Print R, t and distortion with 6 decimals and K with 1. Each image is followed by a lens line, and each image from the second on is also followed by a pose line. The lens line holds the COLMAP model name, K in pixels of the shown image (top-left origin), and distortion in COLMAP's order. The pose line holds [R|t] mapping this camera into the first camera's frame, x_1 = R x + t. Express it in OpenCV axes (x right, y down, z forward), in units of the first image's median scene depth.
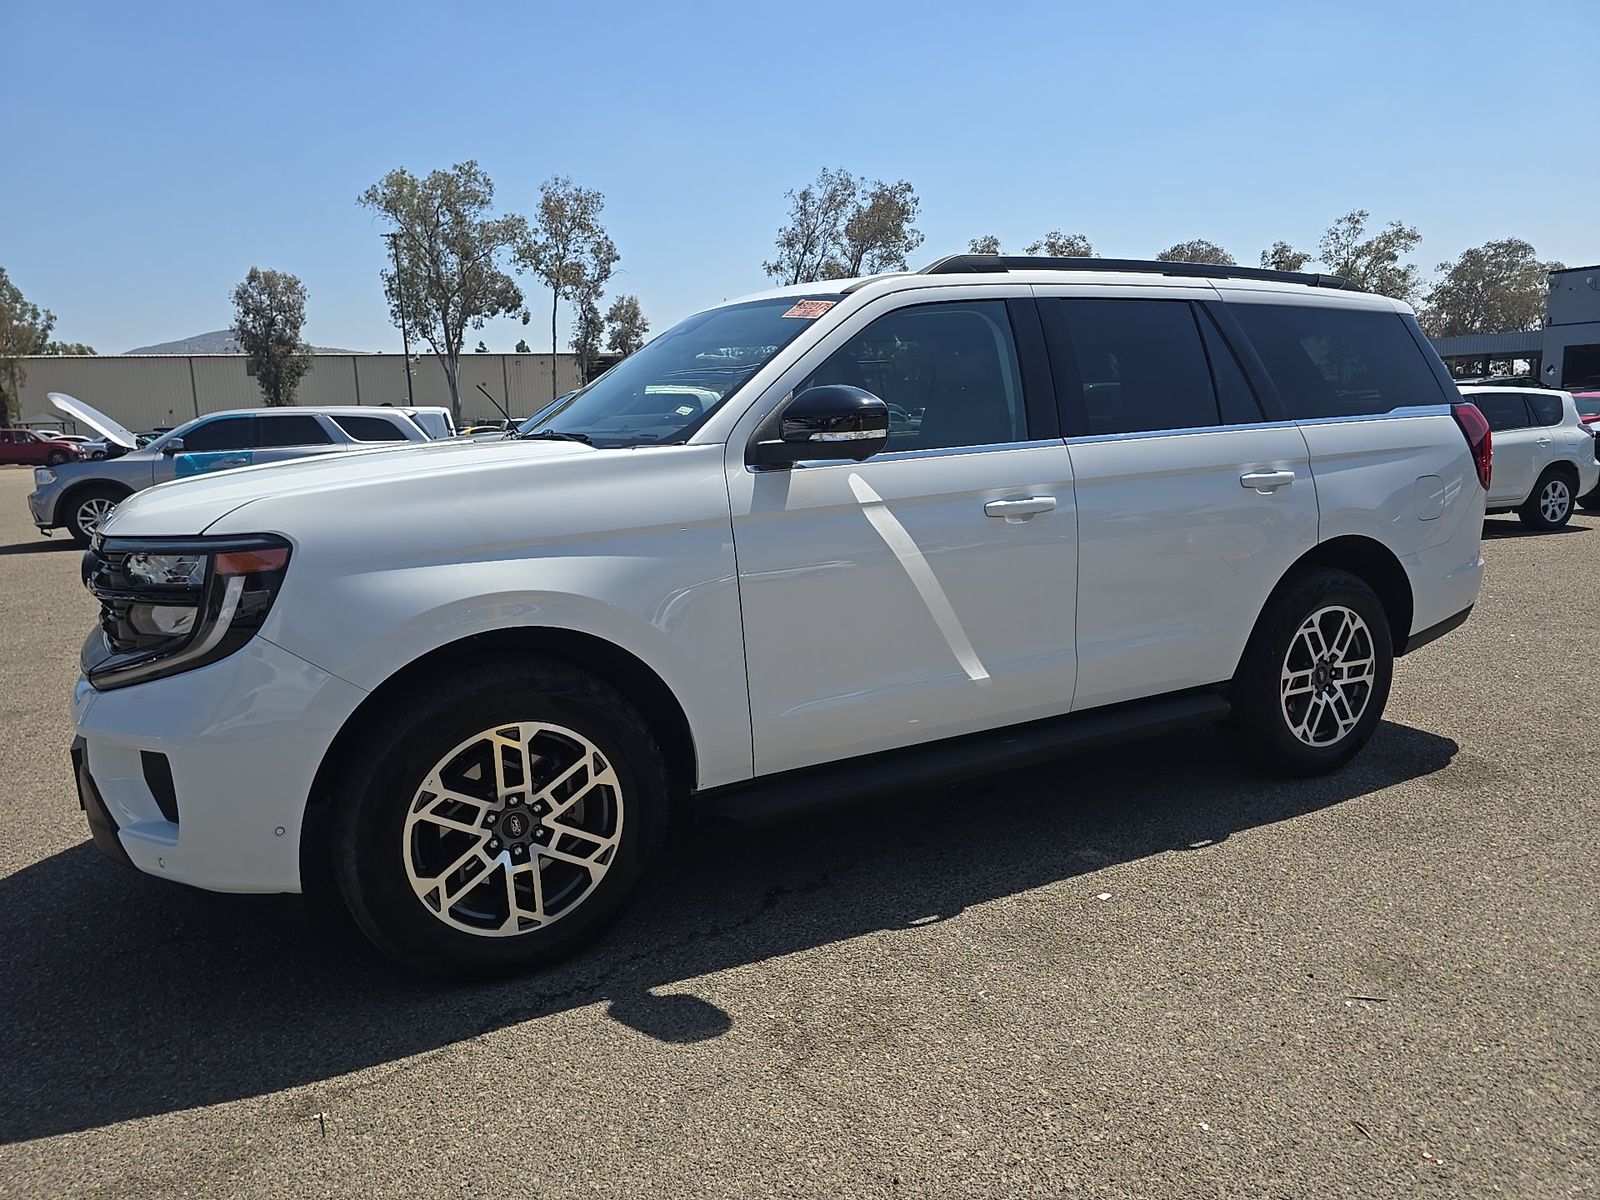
lens RADIAL K [[1074.4, 0, 801.0], [0, 1074.4, 600.4], [0, 0, 1]] dist [0.043325, -0.036049]
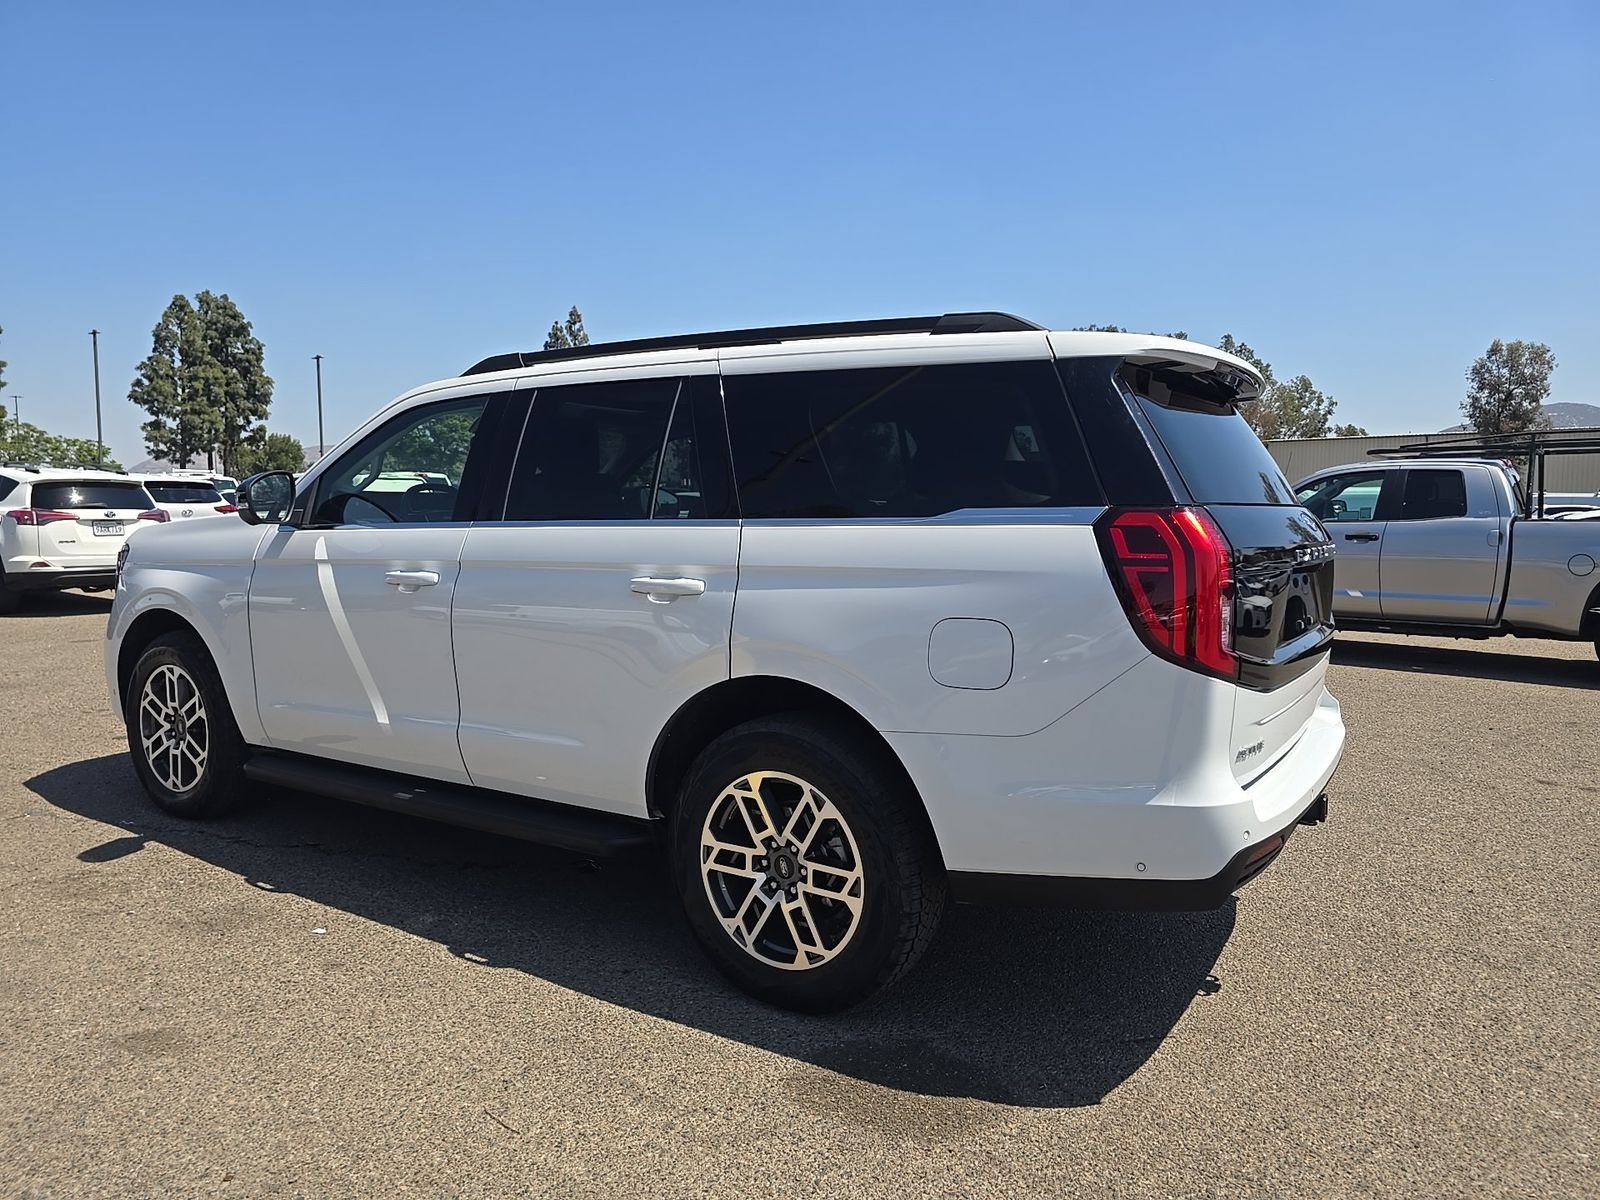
lens RADIAL K [[1074.4, 0, 791.0], [0, 1074.4, 593.9], [0, 0, 1]] dist [0.043325, -0.036049]
pose [[0.484367, 0.100477, -0.869076, 1.122542], [-0.165956, 0.985899, 0.021489, -0.131297], [0.858980, 0.133820, 0.494212, 0.639758]]
